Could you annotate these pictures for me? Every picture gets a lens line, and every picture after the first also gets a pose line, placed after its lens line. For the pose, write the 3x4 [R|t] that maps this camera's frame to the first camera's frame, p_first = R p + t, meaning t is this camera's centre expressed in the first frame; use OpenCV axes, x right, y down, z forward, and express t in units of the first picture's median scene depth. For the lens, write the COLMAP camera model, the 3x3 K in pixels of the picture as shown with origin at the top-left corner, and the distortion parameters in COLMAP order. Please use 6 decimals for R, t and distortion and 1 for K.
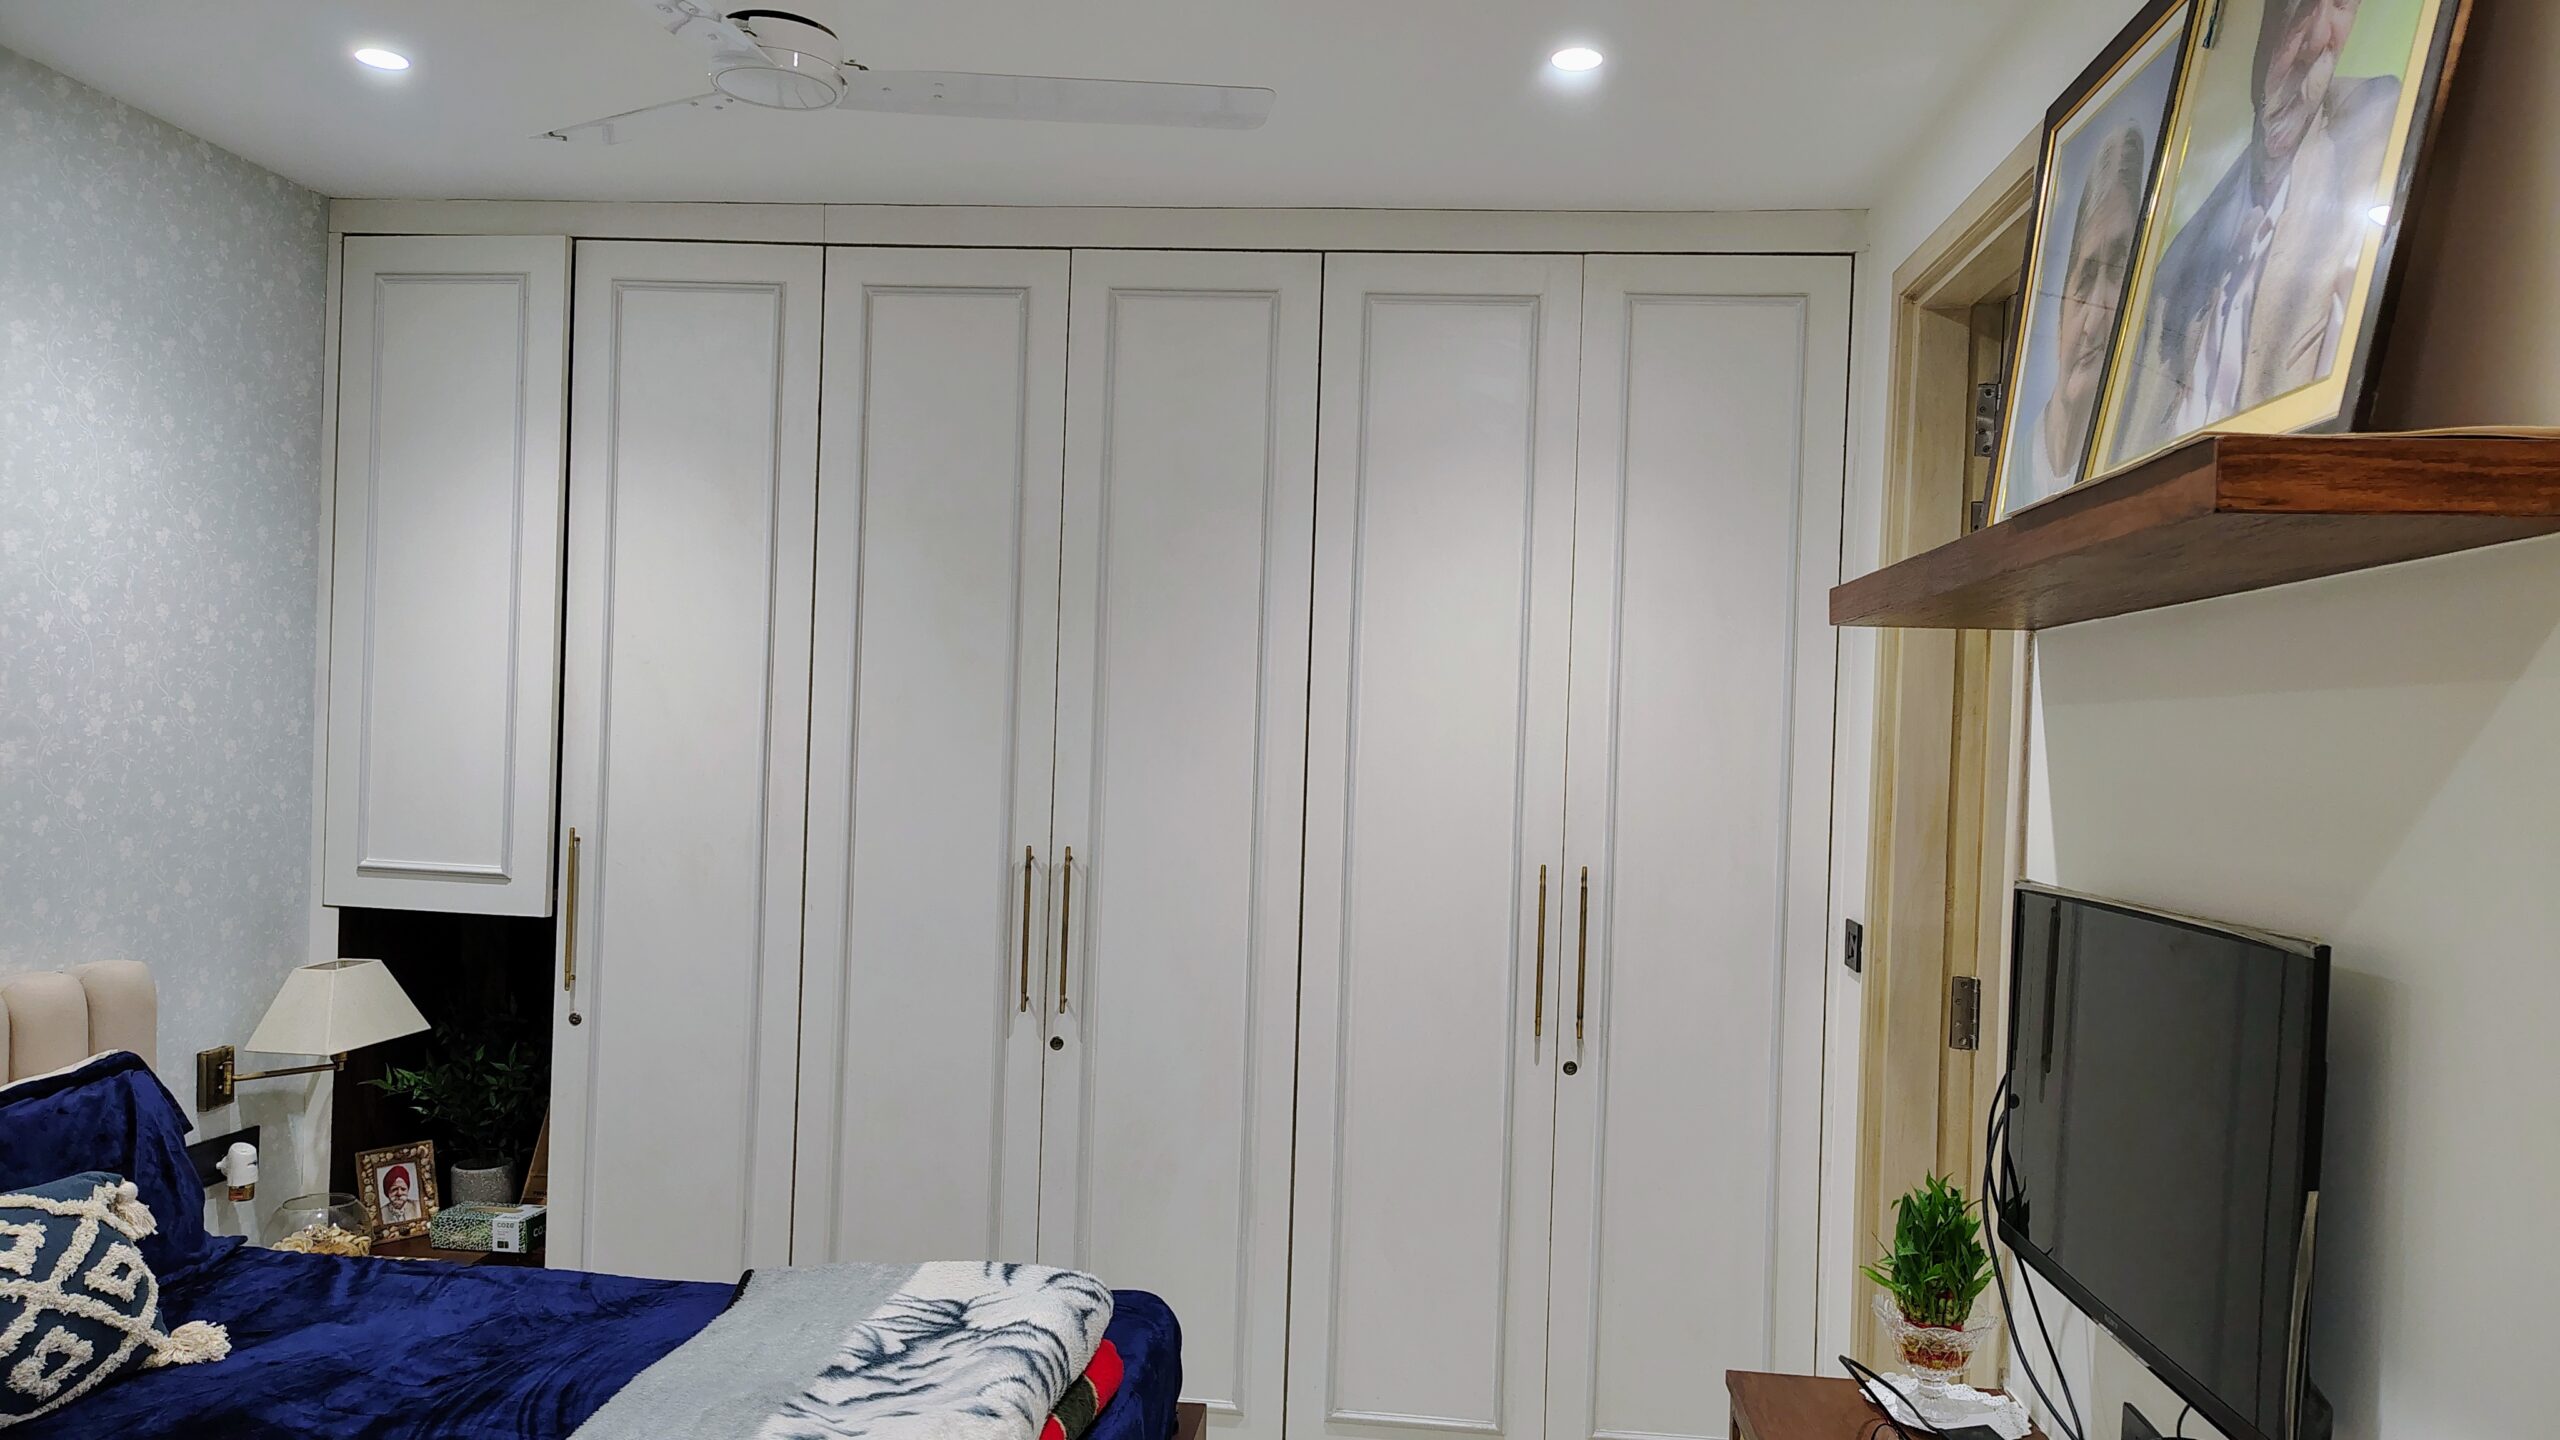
lens RADIAL K [[1769.9, 0, 1304.2], [0, 1769.9, 729.7], [0, 0, 1]] dist [0.025028, -0.036224]
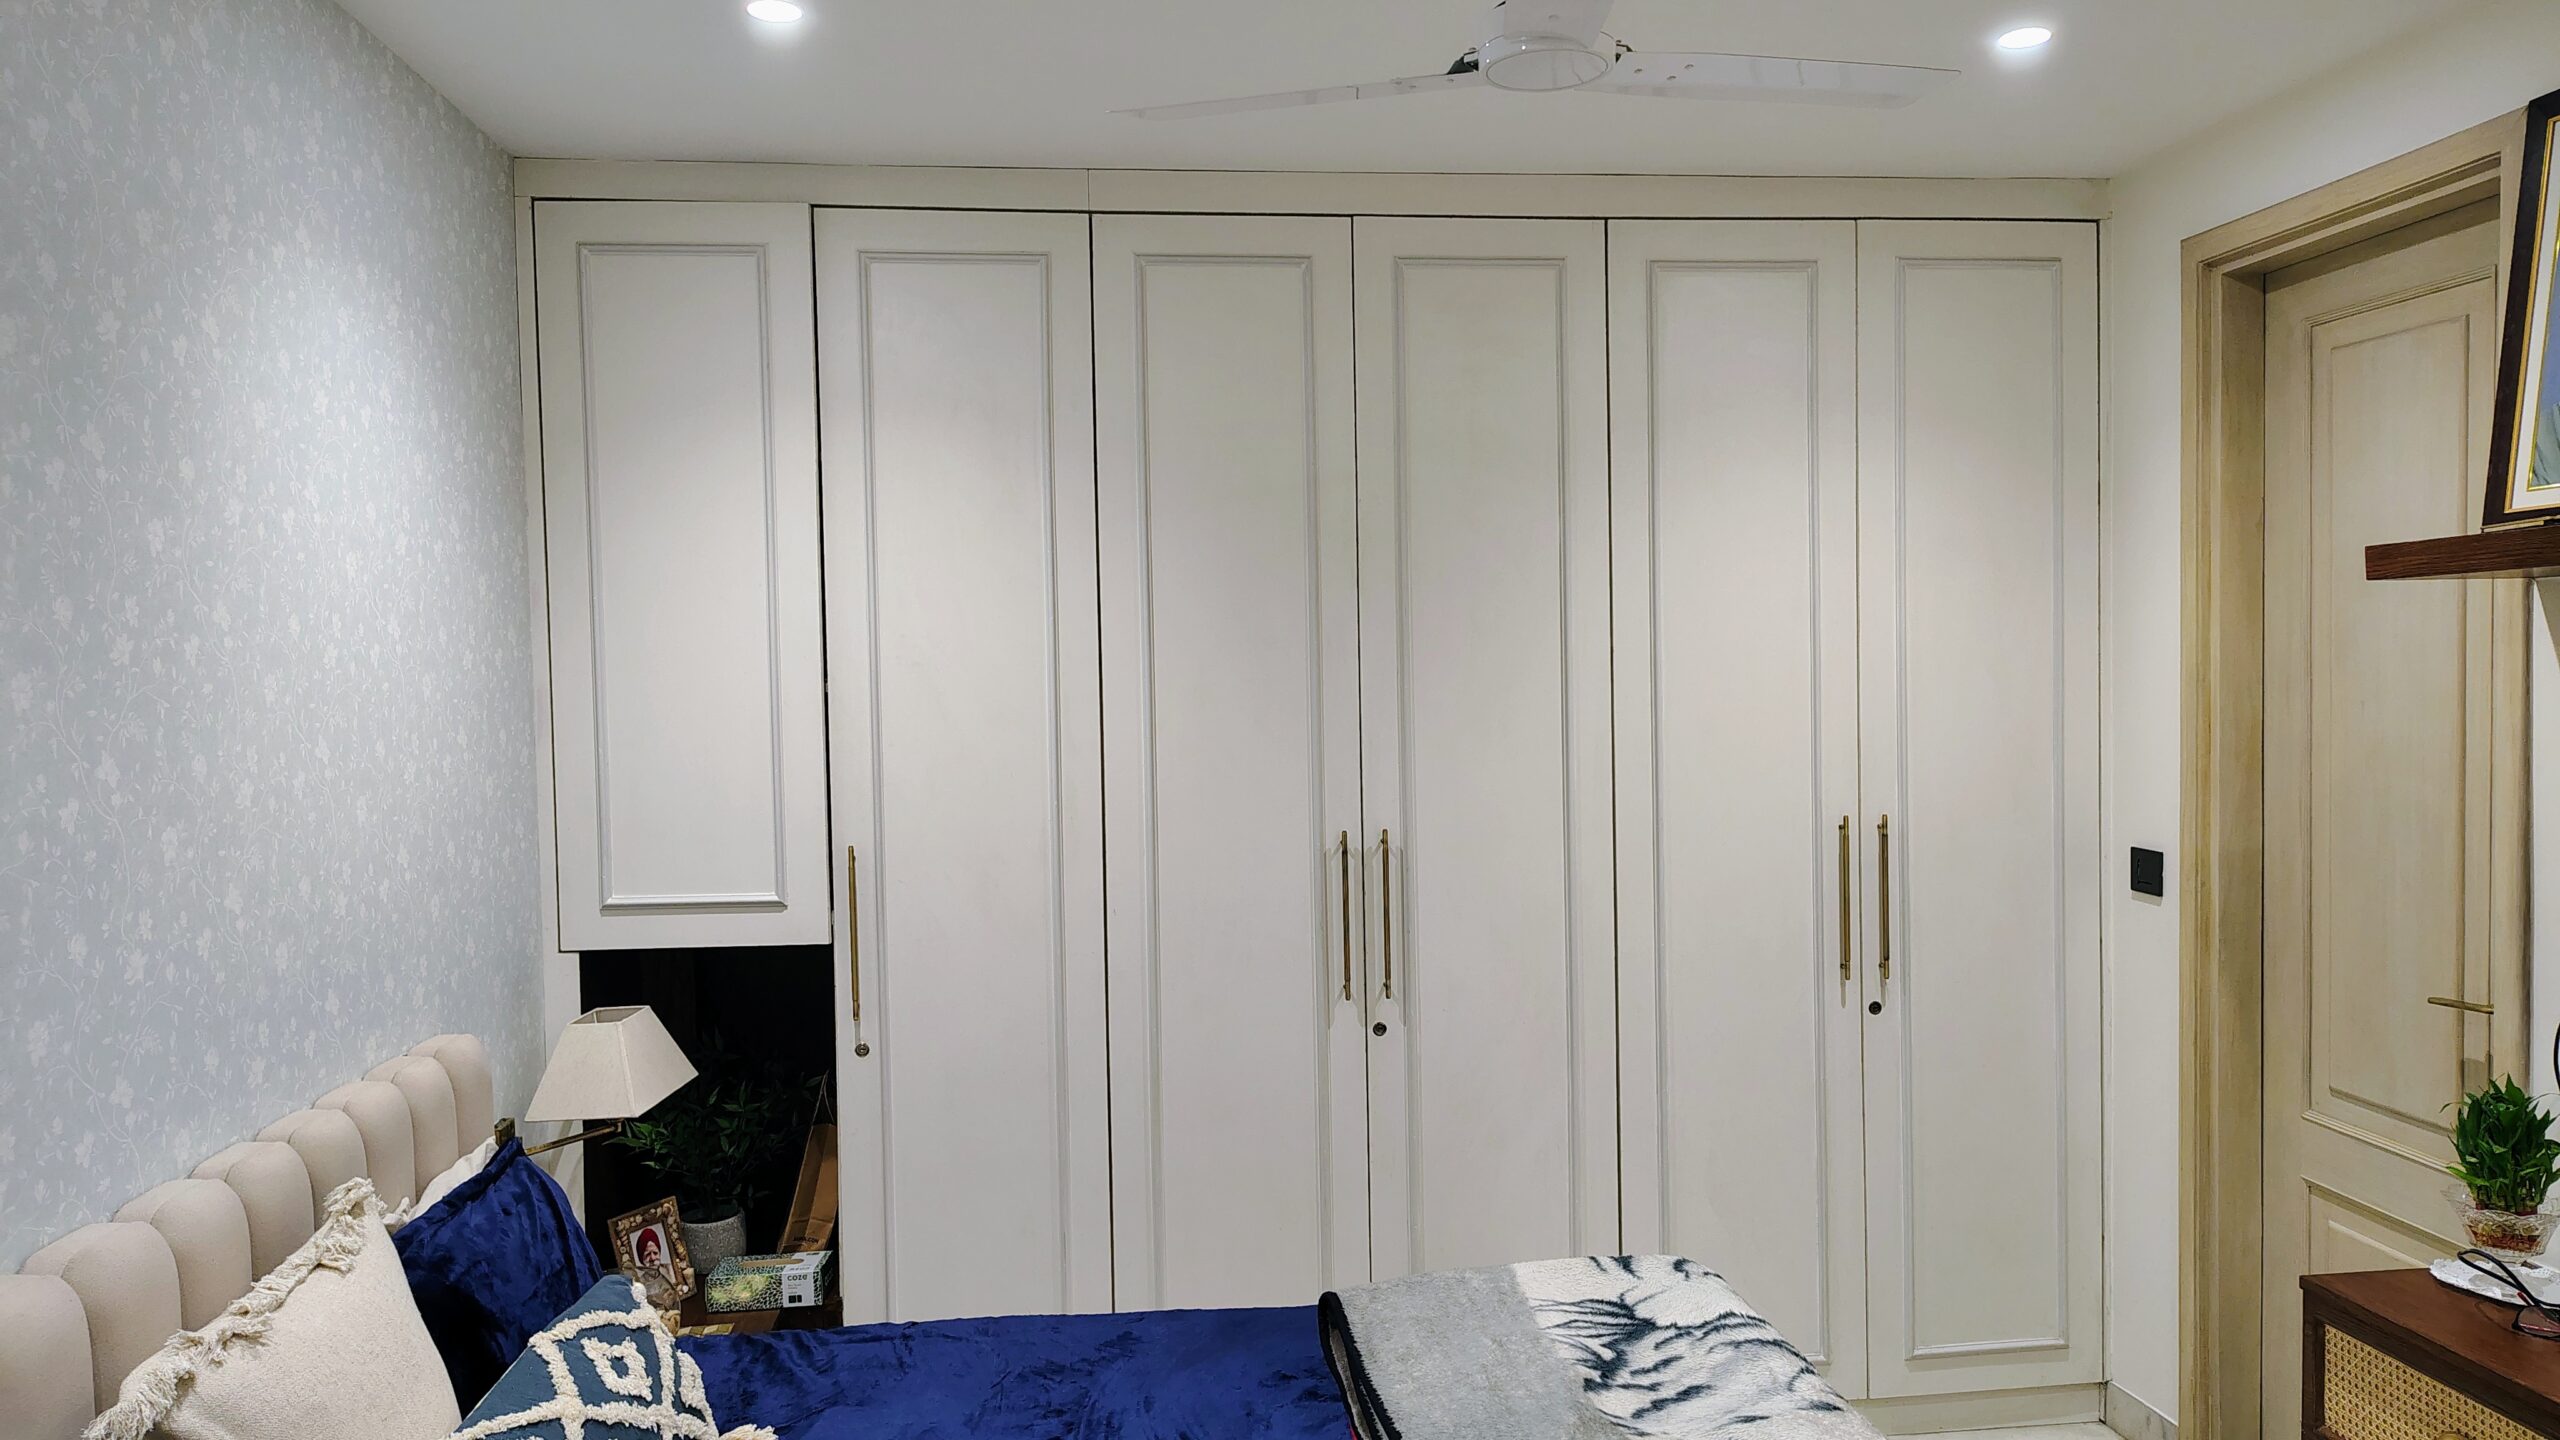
lens RADIAL K [[1769.9, 0, 1278.5], [0, 1769.9, 720.9], [0, 0, 1]] dist [0.025028, -0.036224]
pose [[0.978576, -0.057439, 0.197710, -0.378627], [0.052020, 0.998117, 0.032495, -0.028819], [-0.199204, -0.021514, 0.979722, 0.050718]]
